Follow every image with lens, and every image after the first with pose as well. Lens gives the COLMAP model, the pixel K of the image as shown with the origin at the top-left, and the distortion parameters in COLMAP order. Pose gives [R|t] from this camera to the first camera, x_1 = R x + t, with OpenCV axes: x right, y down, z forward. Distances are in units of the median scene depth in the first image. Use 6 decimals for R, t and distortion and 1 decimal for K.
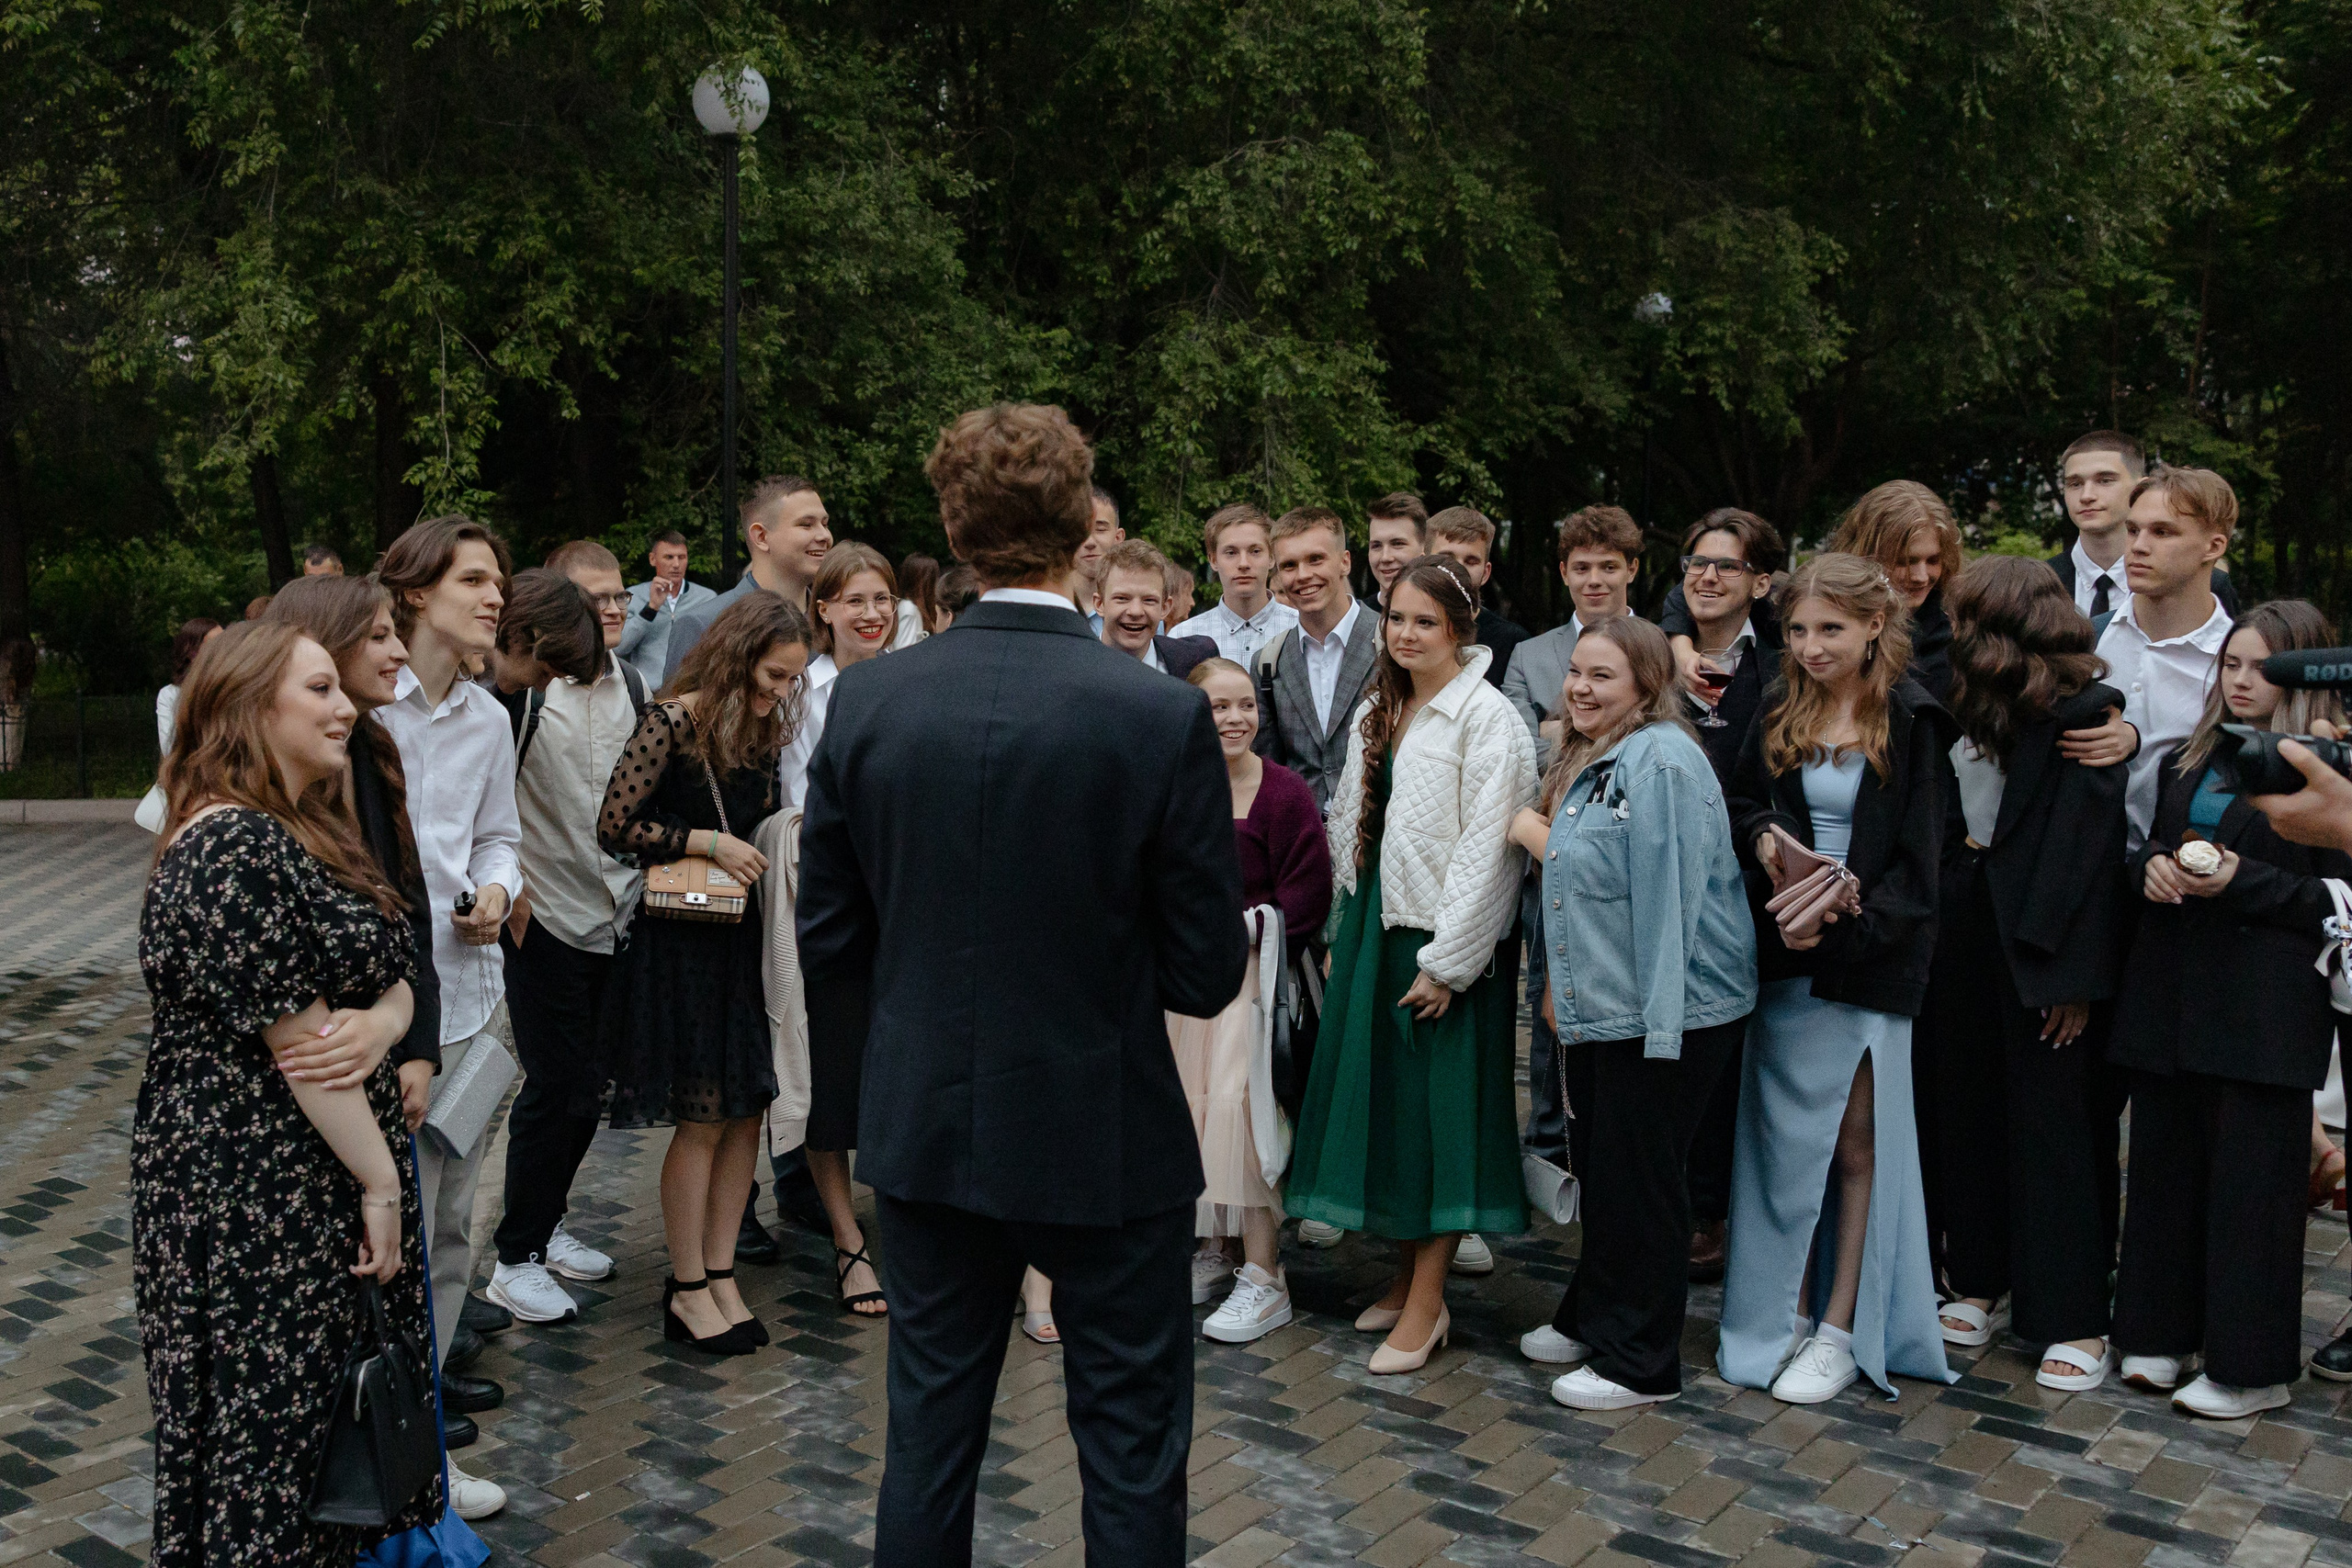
lens RADIAL K [[2189.6, 0, 991.2], [0, 2189.6, 799.1], [0, 0, 1]] dist [0.009869, 0.006670]
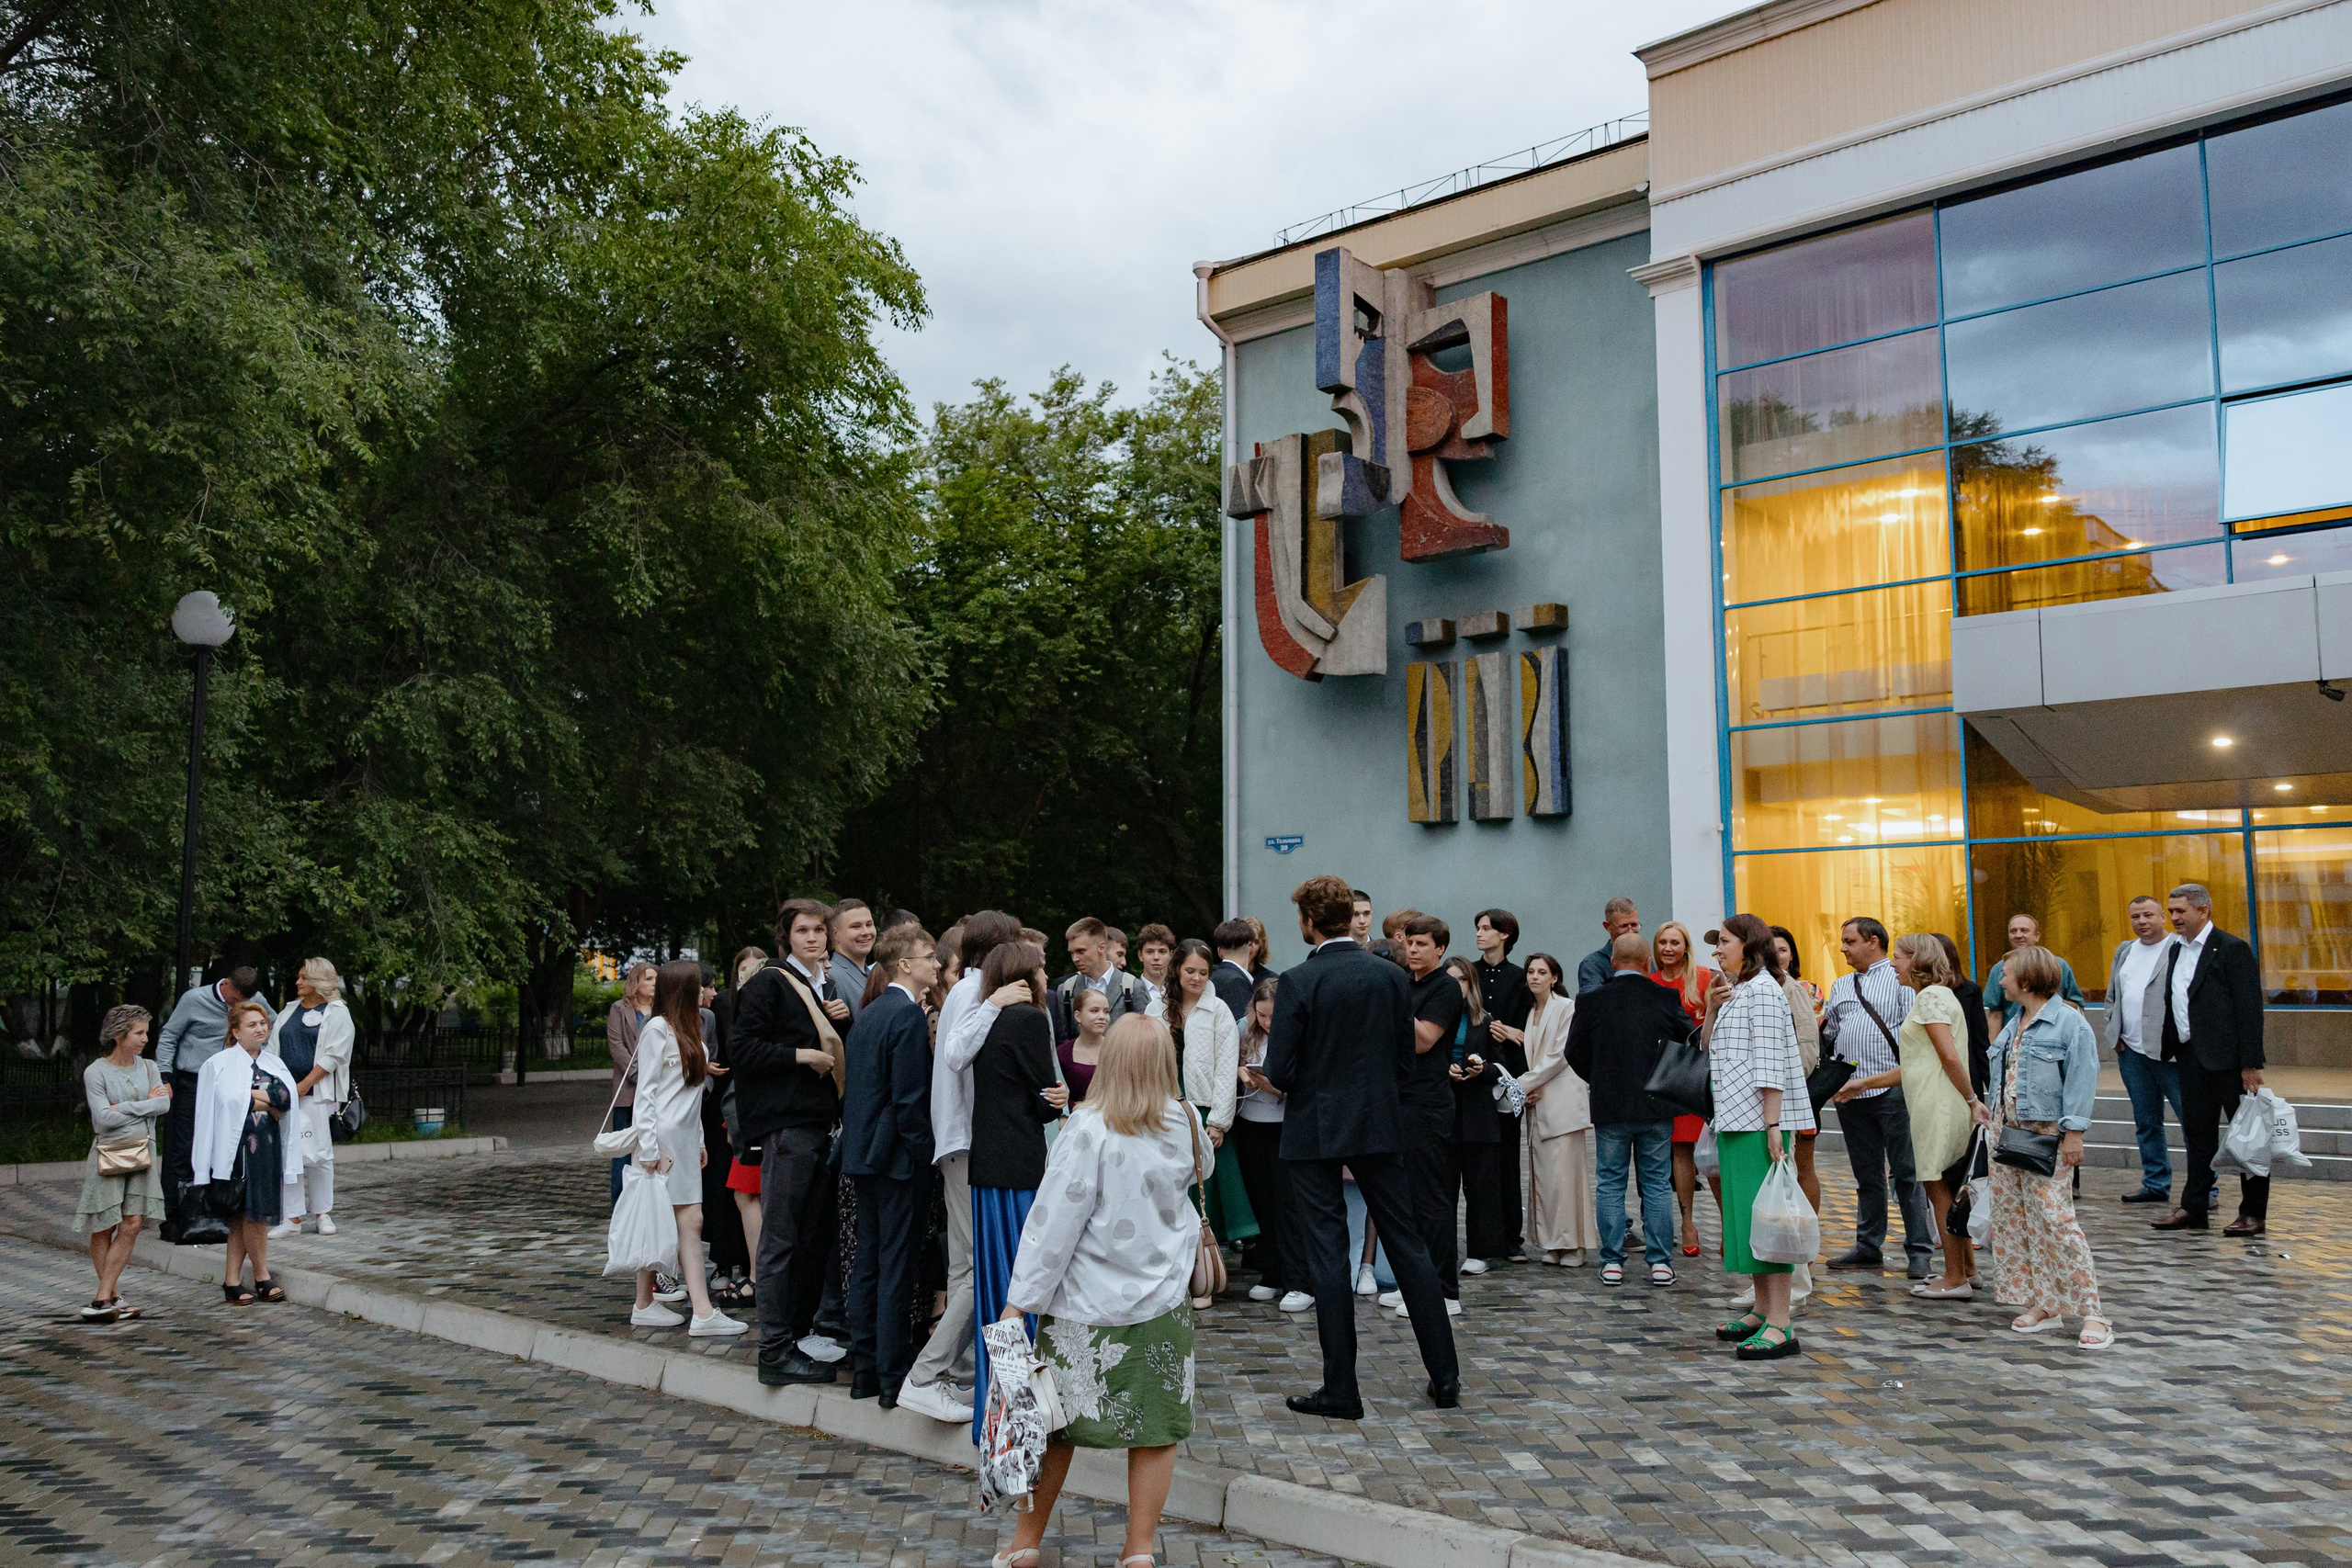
lens RADIAL K [[1772.7, 0, 1159.2], [0, 1772.7, 787.8], [0, 0, 1]] dist [0.013828, 0.001341]
pose [[0.717637, 0.067128, 0.693174, -0.366796], [0.090686, 0.977861, -0.188583, 0.025444], [-0.690488, 0.198195, 0.695662, -0.093463]]
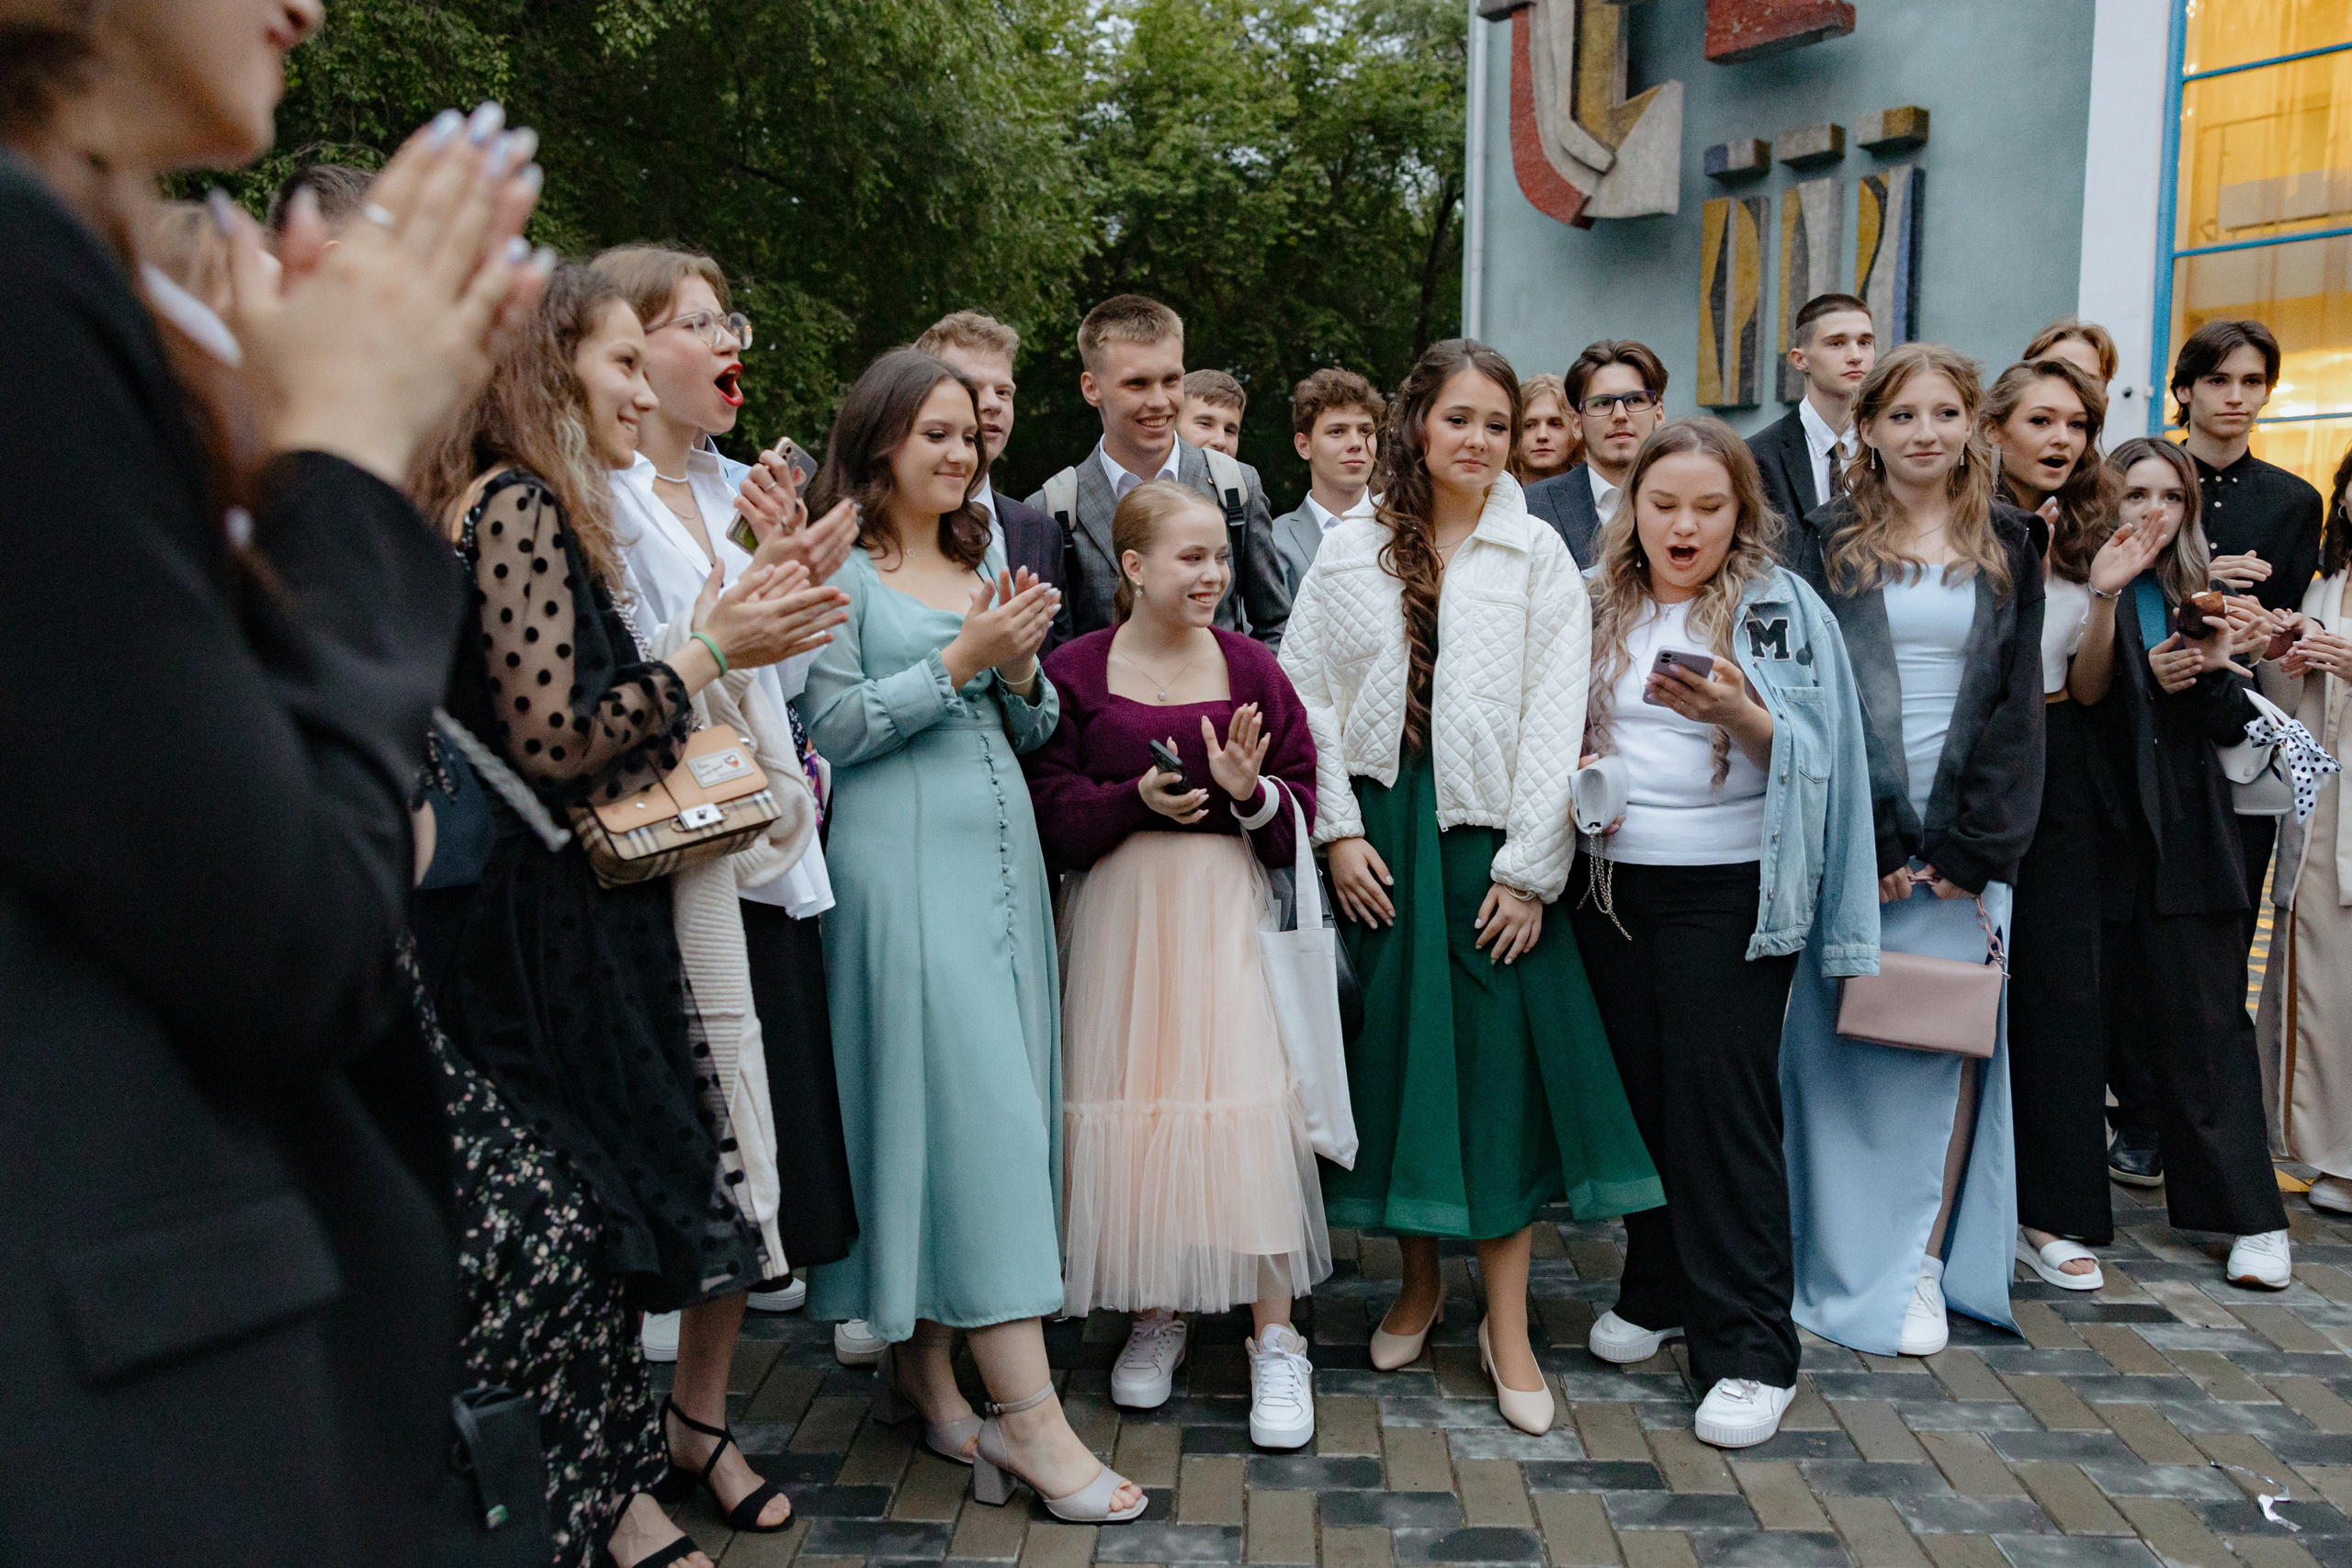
lens RADIAL K [[1772.7, 0, 1159.2], [0, 1772.7, 787.8], [0, 0, 1]] dist [0.013828, 0.001341]
pose [[0.798460, -0.062755, 0.598768, -0.087395], [0.075848, 0.997114, 0.003361, 0.010652], [-0.597251, 0.042732, 0.800916, 0.191419]]
